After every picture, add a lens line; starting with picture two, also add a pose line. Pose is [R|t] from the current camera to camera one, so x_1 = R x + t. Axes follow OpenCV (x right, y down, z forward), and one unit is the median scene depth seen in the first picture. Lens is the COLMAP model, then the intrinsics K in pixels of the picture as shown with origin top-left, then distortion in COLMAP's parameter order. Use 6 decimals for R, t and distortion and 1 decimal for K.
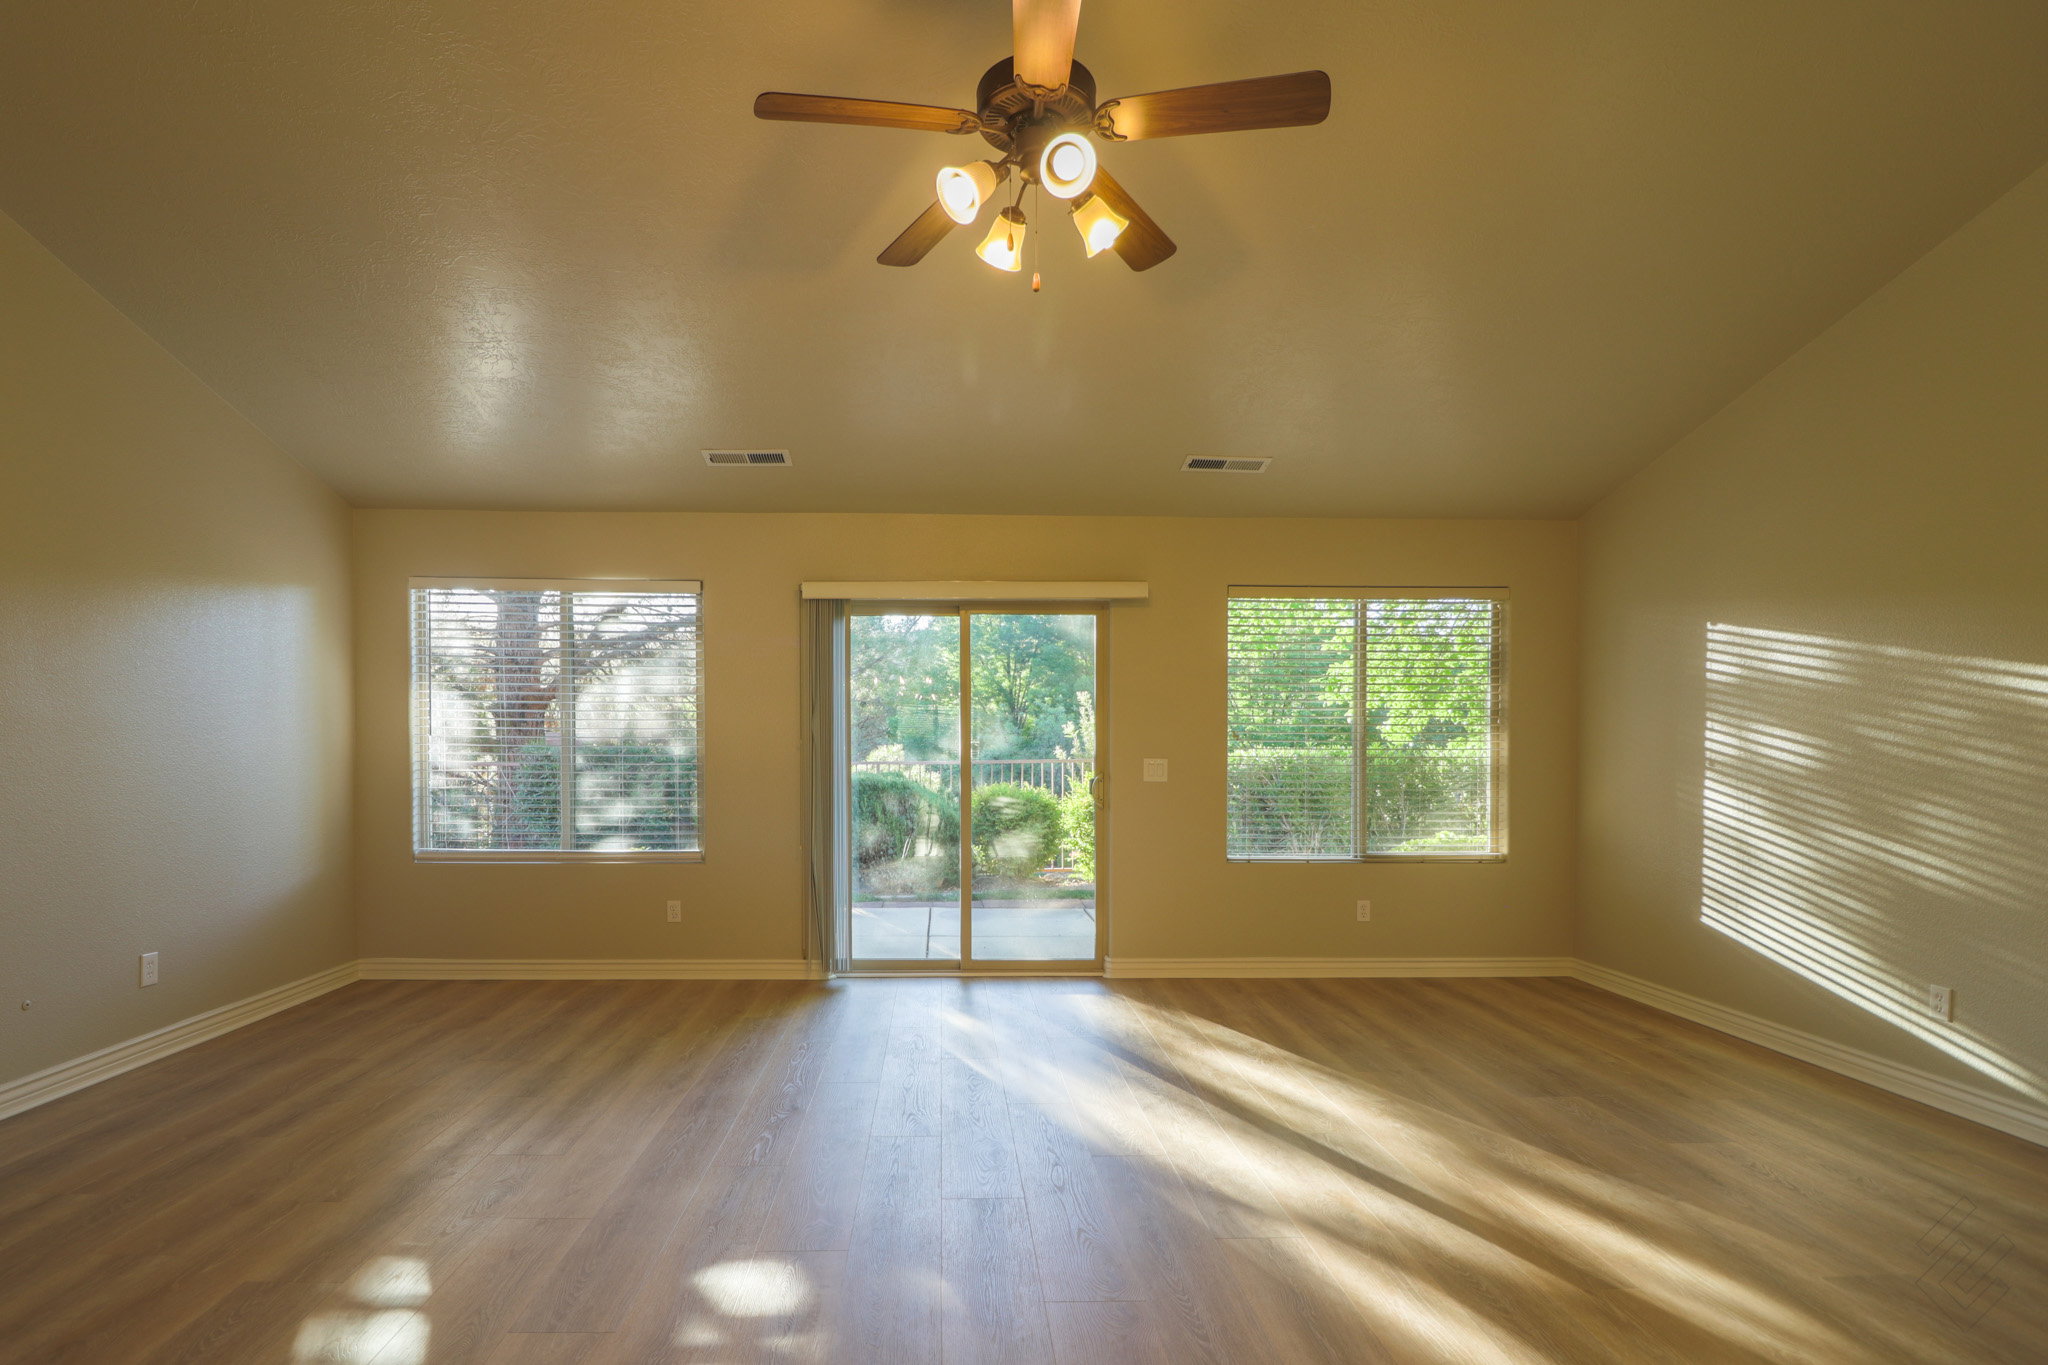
lens RADIAL K [[980.9, 0, 1013.1], [0, 980.9, 813.0], [0, 0, 1]] dist [-0.019984, 0.000207]
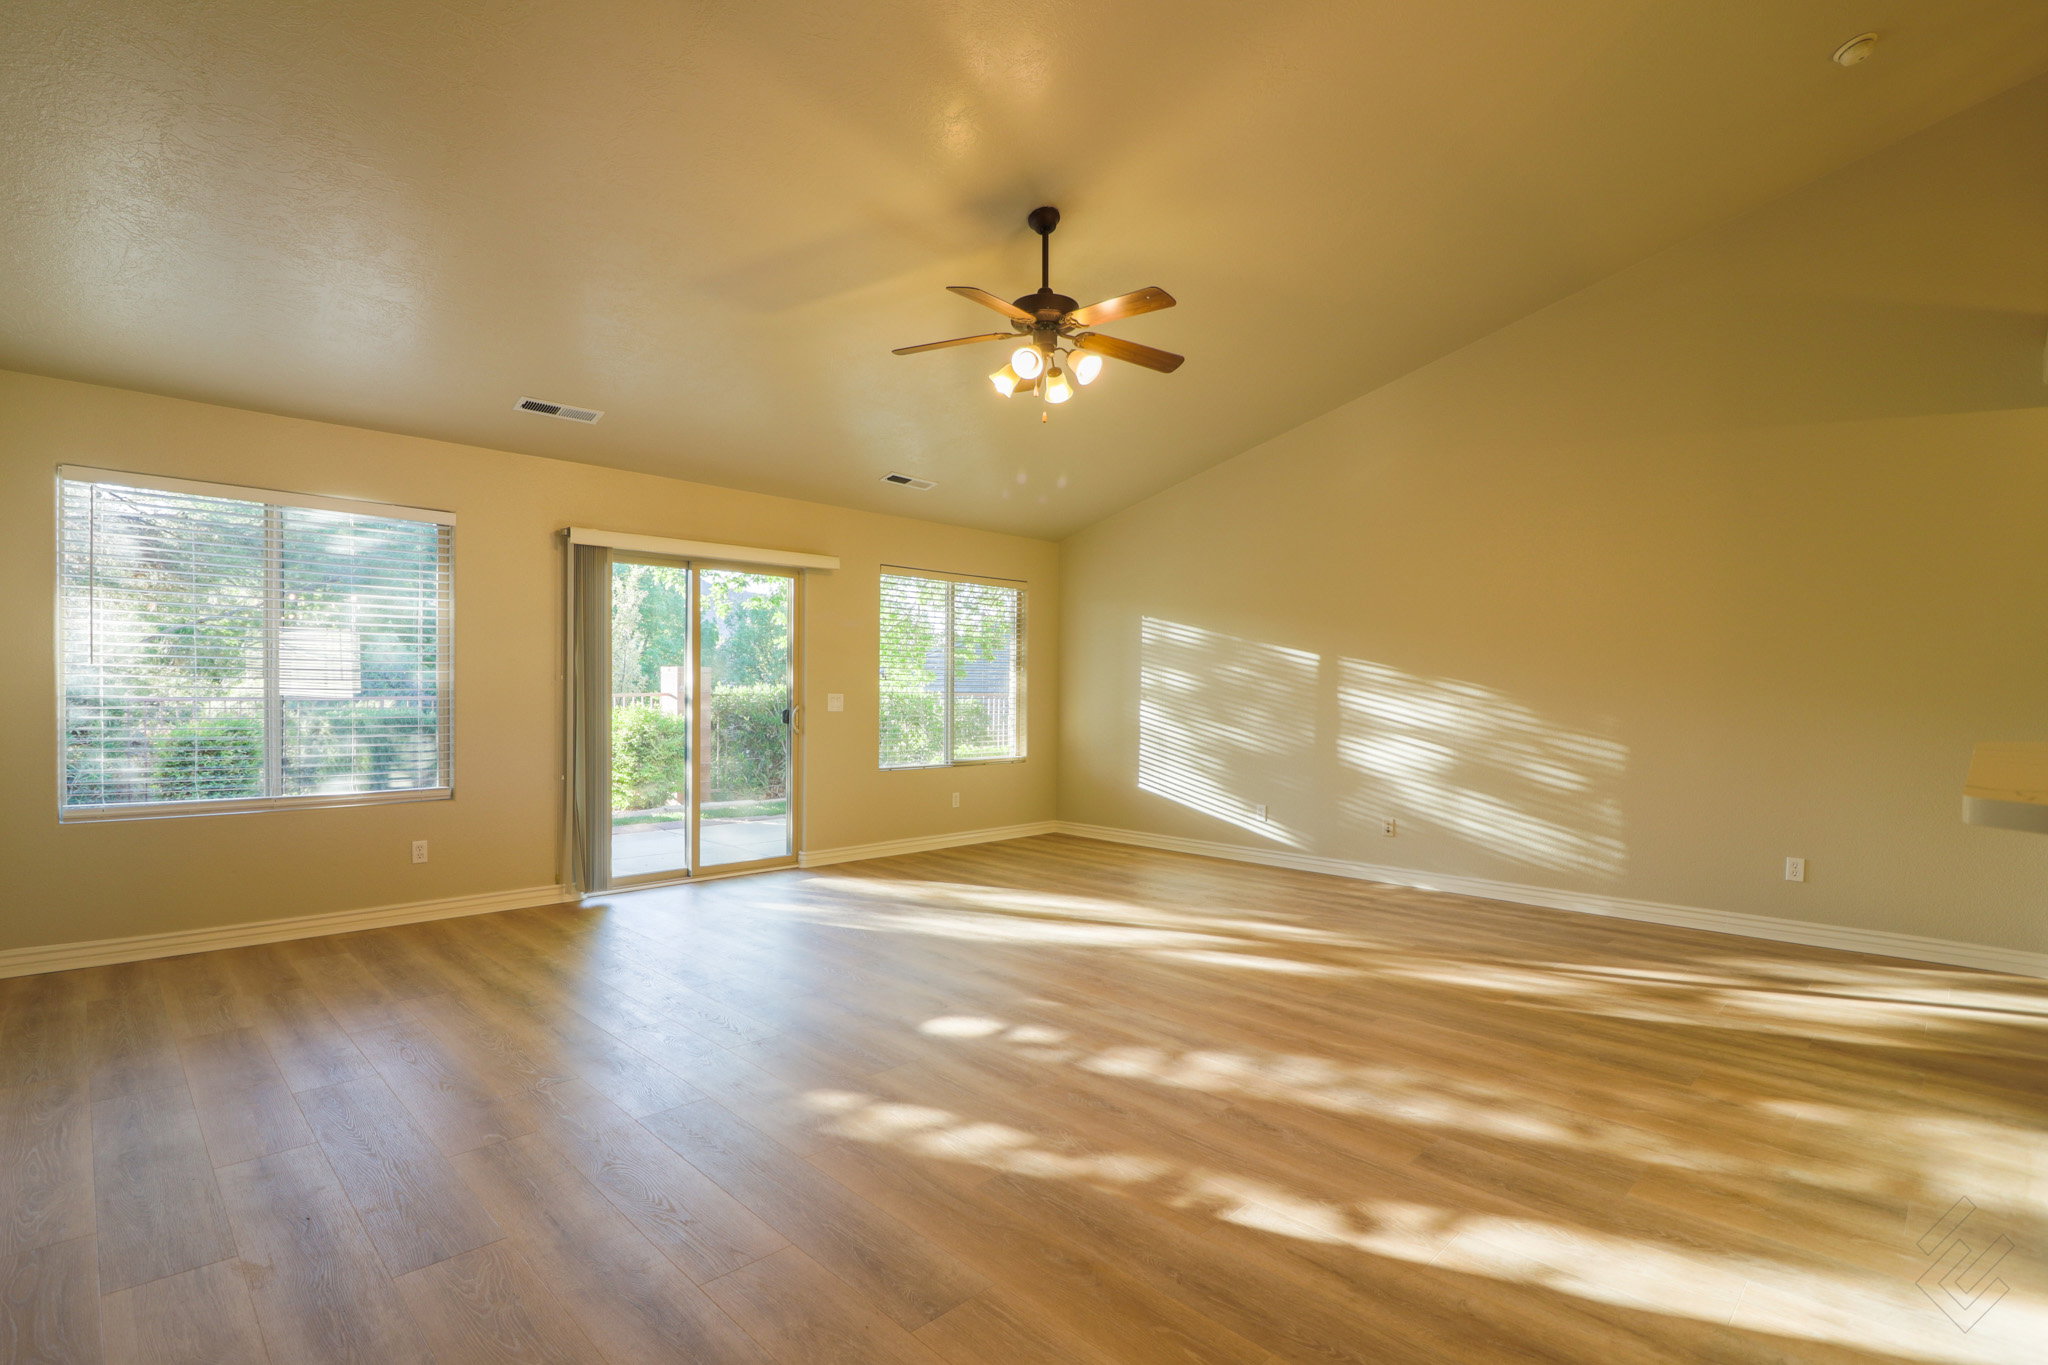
lens RADIAL K [[988.5, 0, 1024.0], [0, 988.5, 682.5], [0, 0, 1]] dist [0.000148, 0.000099]
pose [[0.724050, 0.002460, 0.689744, -0.601990], [0.055466, 0.996548, -0.061779, 0.029106], [-0.687514, 0.082988, 0.721413, -0.121268]]
